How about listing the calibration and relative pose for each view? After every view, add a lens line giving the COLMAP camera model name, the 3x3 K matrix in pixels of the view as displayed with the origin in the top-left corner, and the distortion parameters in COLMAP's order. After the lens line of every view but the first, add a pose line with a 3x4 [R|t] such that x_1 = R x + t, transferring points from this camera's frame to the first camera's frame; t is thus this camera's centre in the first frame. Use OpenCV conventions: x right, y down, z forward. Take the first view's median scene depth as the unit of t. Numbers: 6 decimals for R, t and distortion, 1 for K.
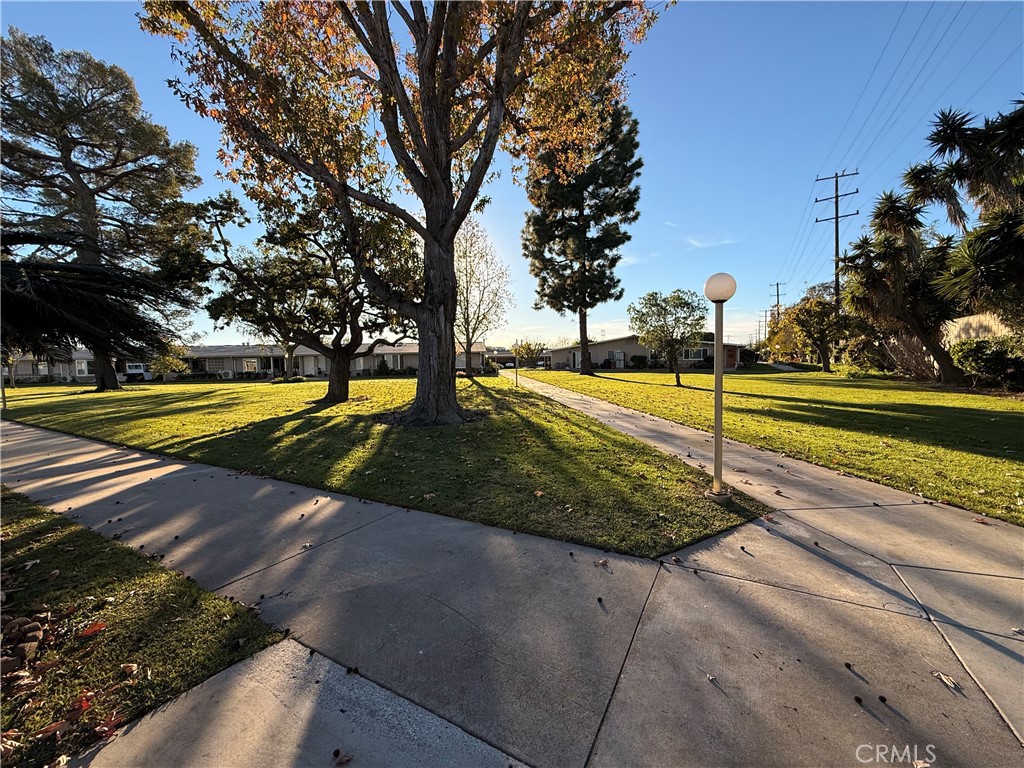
lens RADIAL K [[402.4, 0, 512.0], [0, 402.4, 384.0], [0, 0, 1]] dist [-0.001733, -0.000023]
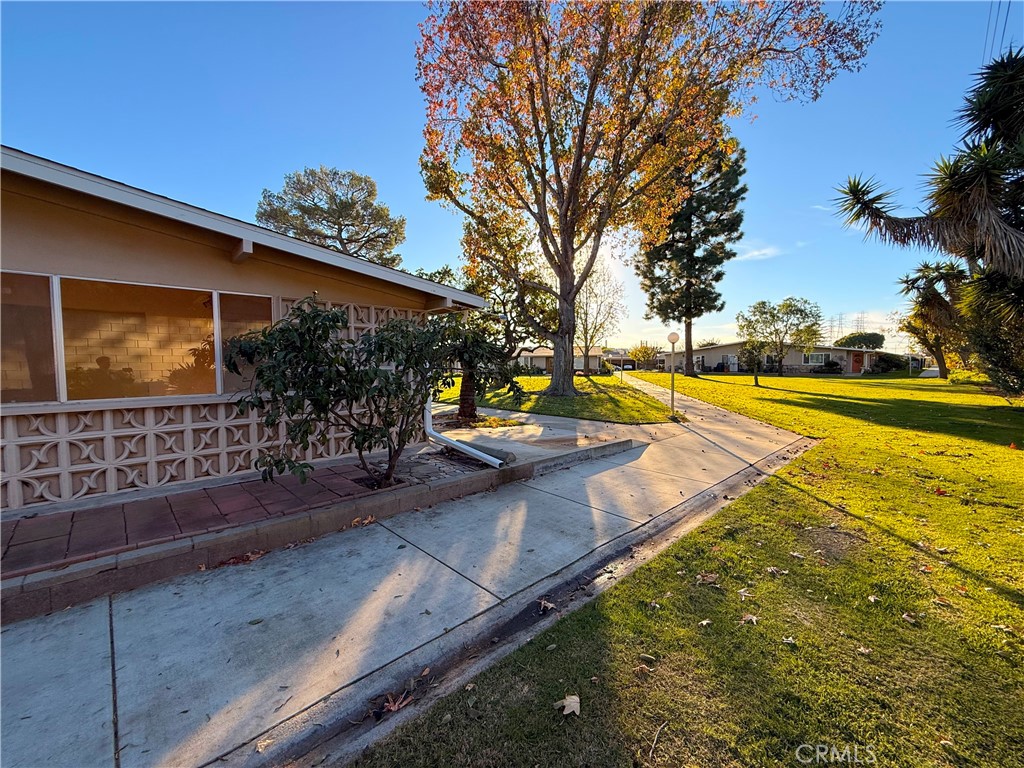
lens RADIAL K [[408.3, 0, 513.5], [0, 408.3, 383.9], [0, 0, 1]] dist [-0.000024, 0.000088]
pose [[0.957345, 0.027212, -0.287661, 0.045875], [-0.028416, 0.999596, -0.000011, 0.014512], [0.287545, 0.008184, 0.957732, -0.293343]]
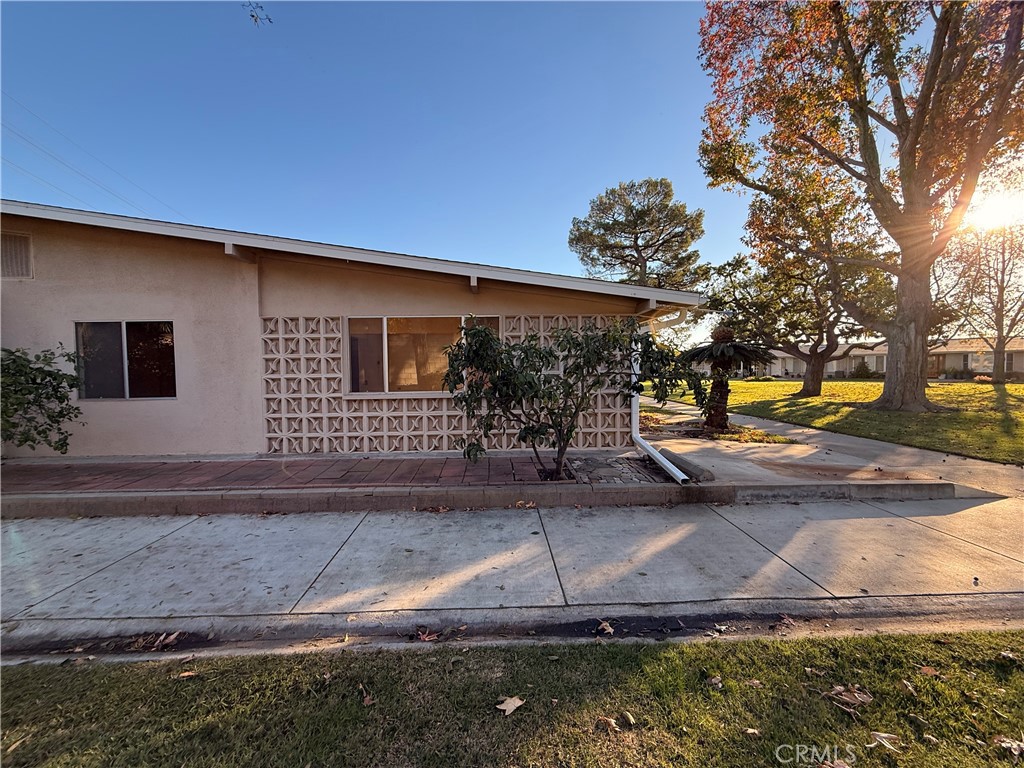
lens RADIAL K [[409.3, 0, 512.0], [0, 409.3, 384.0], [0, 0, 1]] dist [0.003692, -0.000150]
pose [[0.521396, 0.044453, -0.852156, 0.095762], [-0.047137, 0.998618, 0.023252, 0.011214], [0.852012, 0.028045, 0.522770, -0.262043]]
